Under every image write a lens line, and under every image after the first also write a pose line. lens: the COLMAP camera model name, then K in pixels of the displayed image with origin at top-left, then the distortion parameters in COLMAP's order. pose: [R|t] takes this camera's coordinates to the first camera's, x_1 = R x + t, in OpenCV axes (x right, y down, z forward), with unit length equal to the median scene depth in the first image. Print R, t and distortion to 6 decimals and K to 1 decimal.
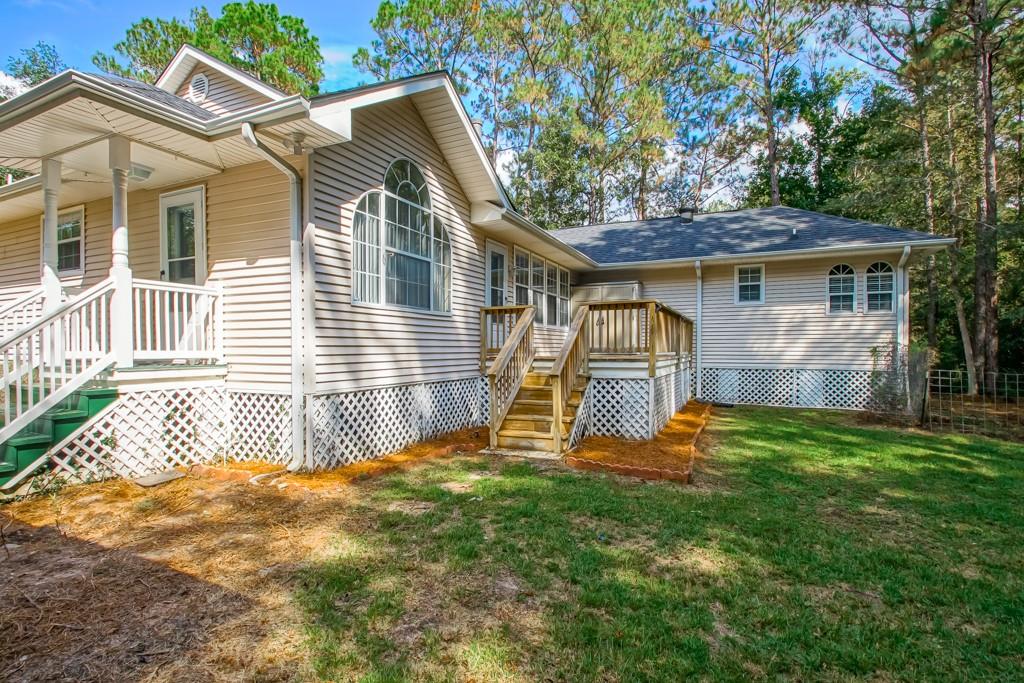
lens RADIAL K [[514.5, 0, 517.0], [0, 514.5, 350.2], [0, 0, 1]] dist [-0.008233, -0.006389]
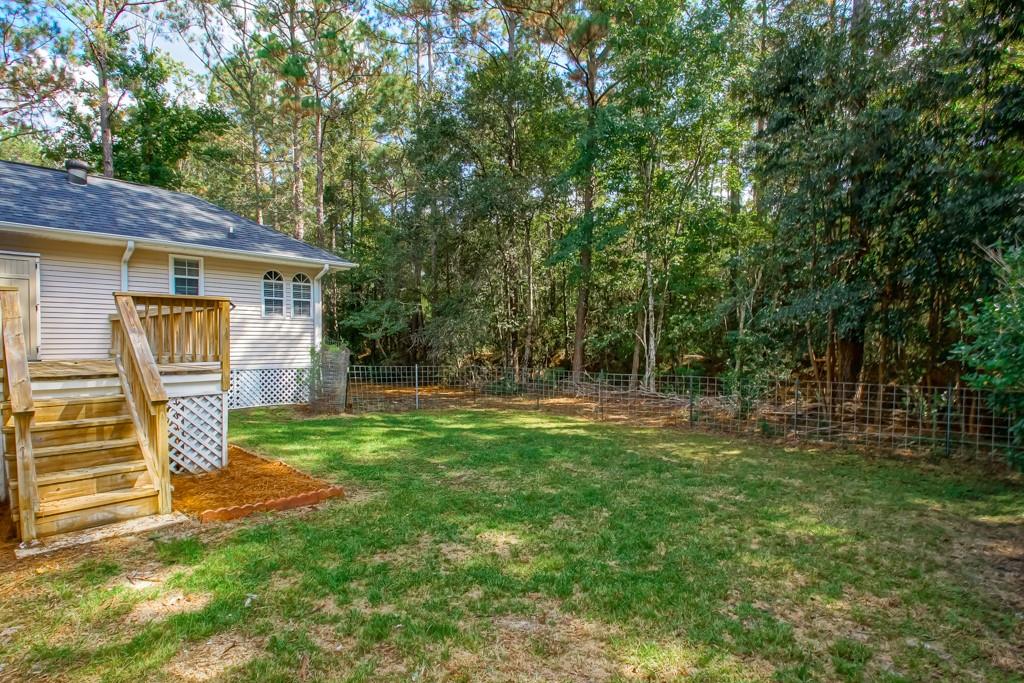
lens RADIAL K [[514.5, 0, 514.0], [0, 514.5, 348.4], [0, 0, 1]] dist [-0.008233, -0.006389]
pose [[0.285416, -0.009893, 0.958353, -0.389759], [-0.002907, 0.999933, 0.011188, -0.026791], [-0.958399, -0.005979, 0.285368, 0.312850]]
